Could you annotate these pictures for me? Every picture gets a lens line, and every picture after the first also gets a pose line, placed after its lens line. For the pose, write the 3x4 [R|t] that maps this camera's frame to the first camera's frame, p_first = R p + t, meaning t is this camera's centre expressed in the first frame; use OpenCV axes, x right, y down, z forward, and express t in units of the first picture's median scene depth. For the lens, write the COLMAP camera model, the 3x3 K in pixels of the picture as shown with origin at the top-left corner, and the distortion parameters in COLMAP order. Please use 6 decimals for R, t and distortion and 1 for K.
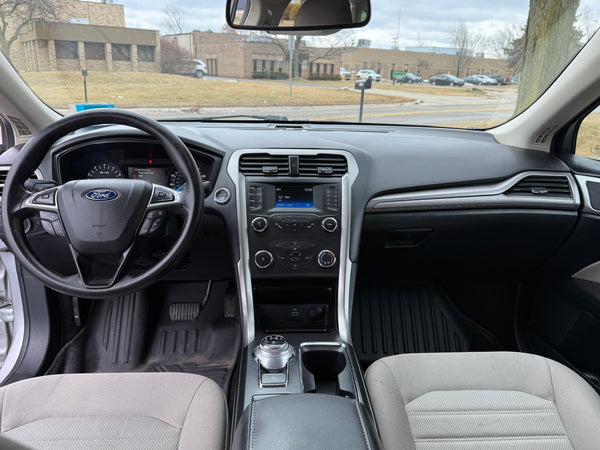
lens RADIAL K [[457.8, 0, 302.3], [0, 457.8, 237.2], [0, 0, 1]] dist [-0.013980, -0.011782]
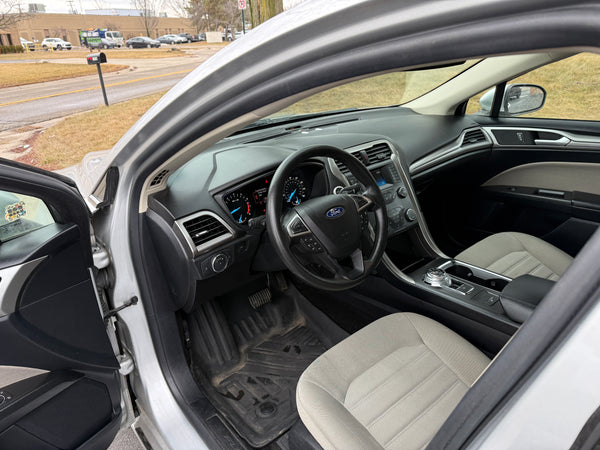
lens RADIAL K [[429.2, 0, 300.0], [0, 429.2, 225.0], [0, 0, 1]] dist [0.000535, 0.001287]
pose [[0.805156, -0.296600, 0.513568, -0.017554], [0.257527, 0.954909, 0.147743, -0.003938], [-0.534232, 0.013301, 0.845234, -0.000001]]
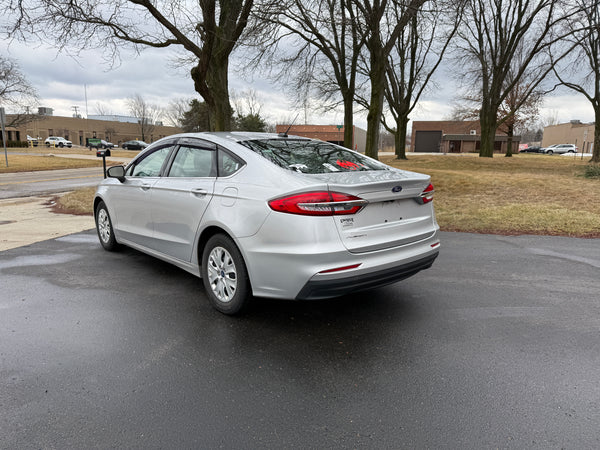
lens RADIAL K [[417.8, 0, 302.0], [0, 417.8, 230.9], [0, 0, 1]] dist [0.051332, -0.064794]
pose [[0.783226, -0.137277, 0.606393, -0.039542], [0.213396, 0.975428, -0.054804, 0.018970], [-0.583969, 0.172326, 0.793274, -0.065802]]
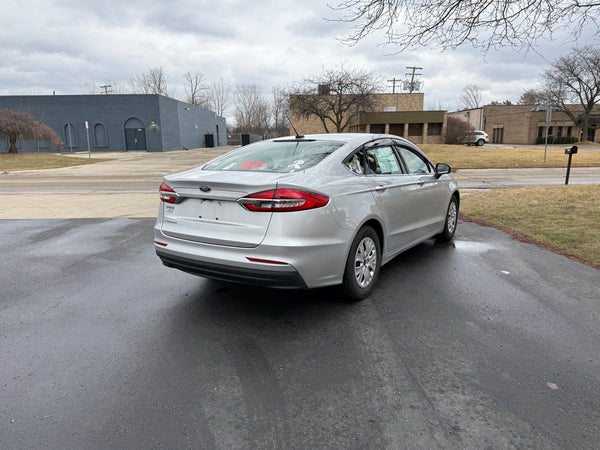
lens RADIAL K [[417.8, 0, 302.0], [0, 417.8, 230.9], [0, 0, 1]] dist [0.051332, -0.064794]
pose [[0.803456, 0.081883, -0.589706, 0.046316], [-0.161738, 0.983267, -0.083832, 0.021531], [0.572973, 0.162733, 0.803256, -0.067933]]
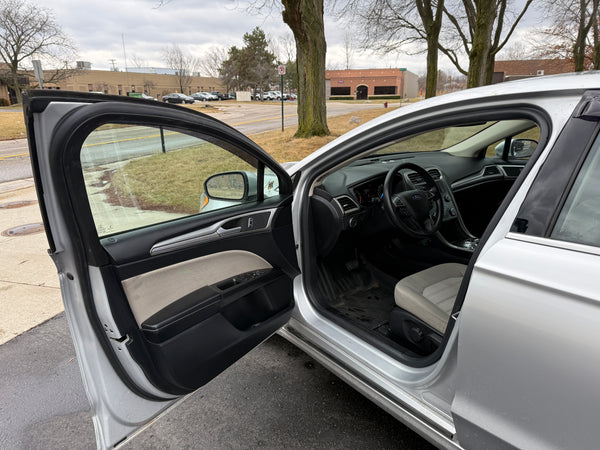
lens RADIAL K [[423.0, 0, 300.0], [0, 423.0, 225.0], [0, 0, 1]] dist [0.054840, -0.071074]
pose [[0.834074, -0.197930, 0.514922, -0.032974], [0.218272, 0.975652, 0.021472, -0.001960], [-0.506634, 0.094484, 0.856968, -0.009895]]
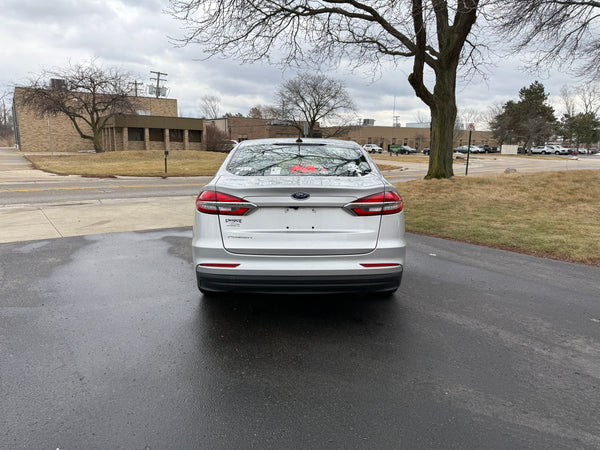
lens RADIAL K [[417.8, 0, 302.0], [0, 417.8, 230.9], [0, 0, 1]] dist [0.051332, -0.064794]
pose [[0.999084, -0.011356, -0.041253, 0.004843], [0.005199, 0.989211, -0.146406, 0.024965], [0.042470, 0.146058, 0.988364, -0.080316]]
